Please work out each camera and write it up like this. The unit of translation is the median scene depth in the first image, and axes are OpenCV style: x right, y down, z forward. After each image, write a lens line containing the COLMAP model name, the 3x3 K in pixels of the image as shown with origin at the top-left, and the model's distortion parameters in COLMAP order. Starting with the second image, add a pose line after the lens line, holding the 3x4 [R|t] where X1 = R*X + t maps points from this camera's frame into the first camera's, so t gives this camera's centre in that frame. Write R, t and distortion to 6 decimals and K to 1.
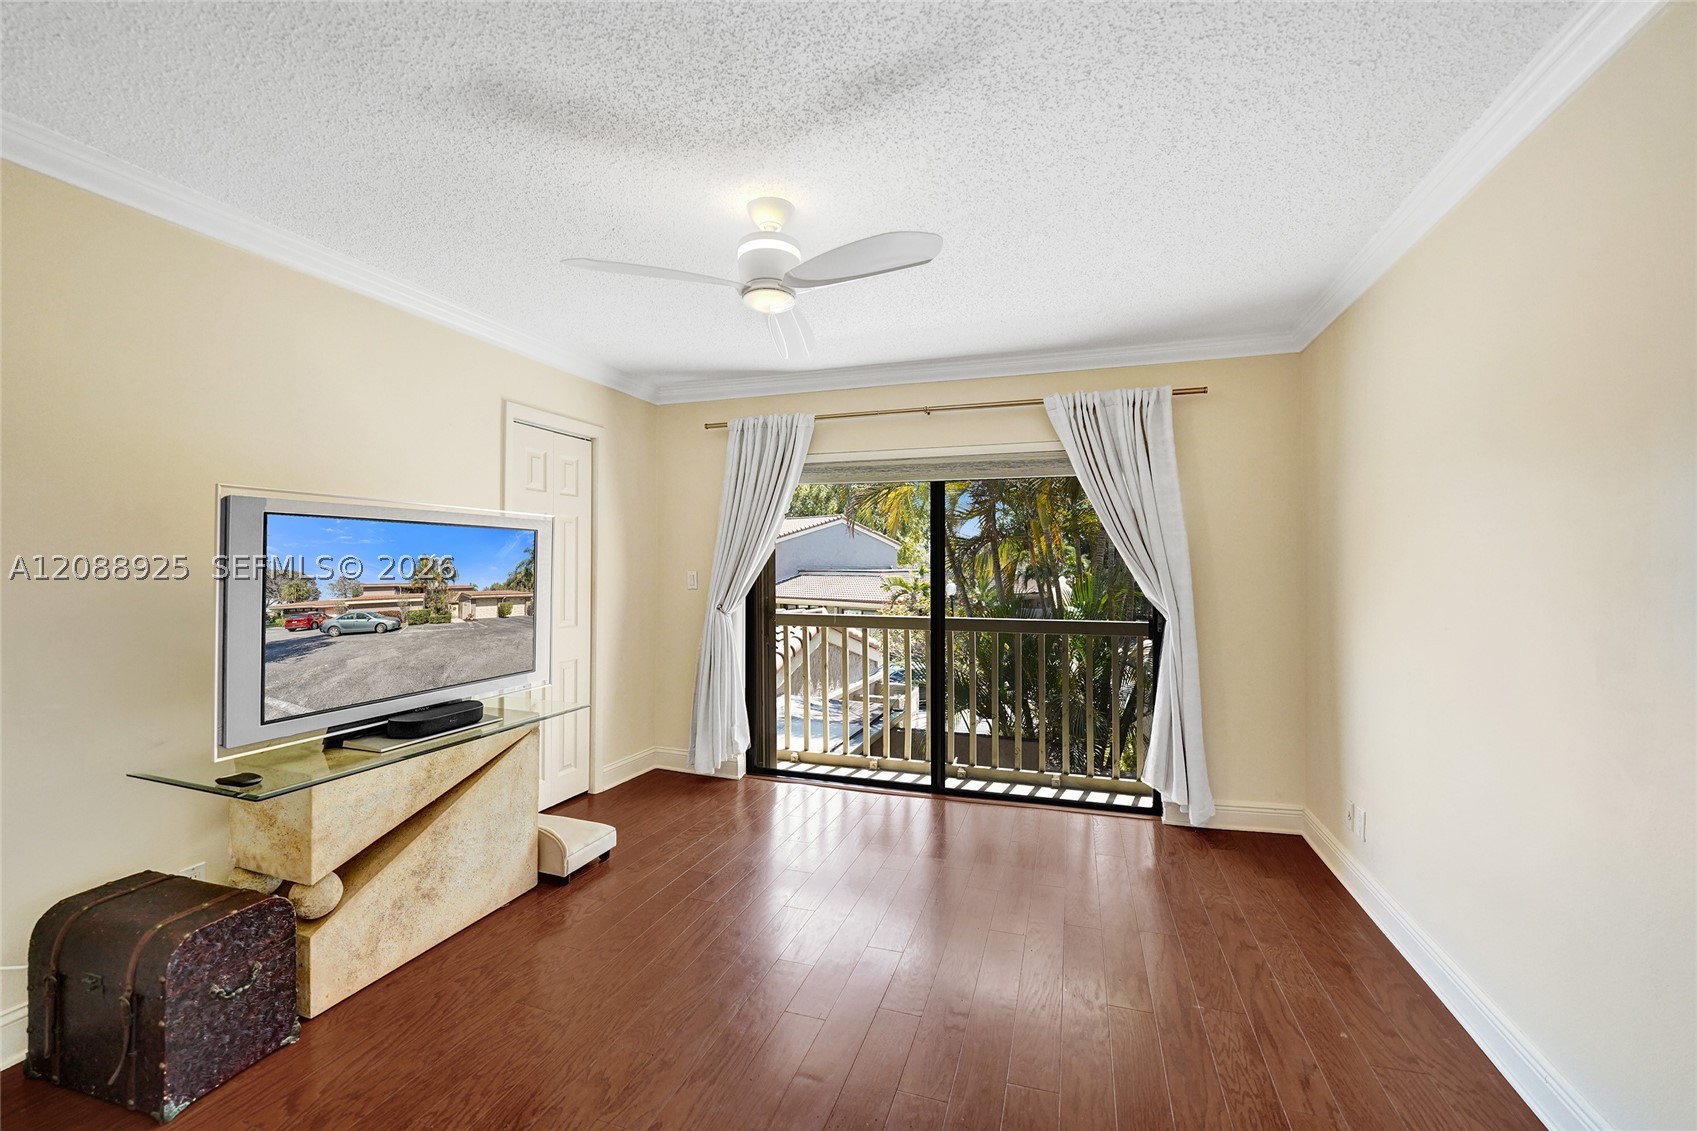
lens RADIAL K [[685.8, 0, 848.5], [0, 685.8, 565.5], [0, 0, 1]] dist [-0.036254, -0.000052]
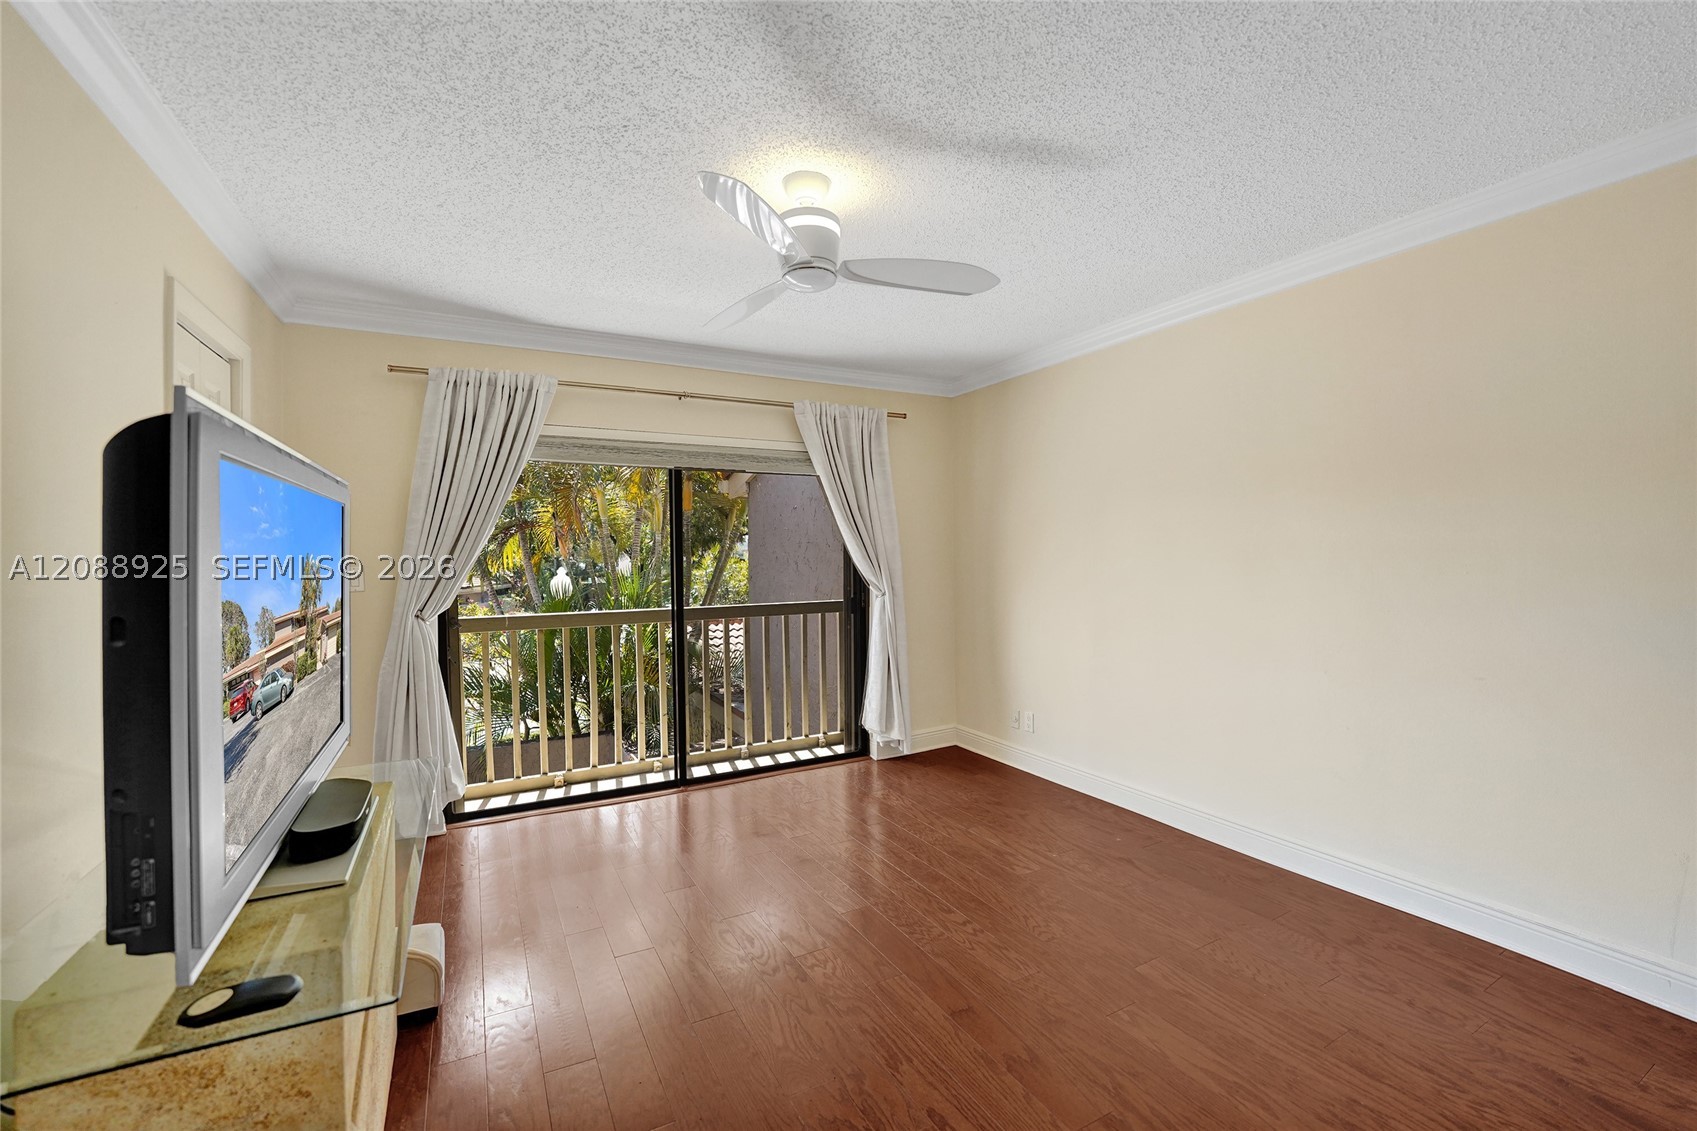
lens RADIAL K [[699.4, 0, 835.8], [0, 699.4, 560.5], [0, 0, 1]] dist [-0.002817, -0.000014]
pose [[0.693547, -0.017129, 0.720208, -0.718947], [0.010476, 0.999851, 0.013691, -0.004732], [-0.720335, -0.001951, 0.693623, 0.233278]]
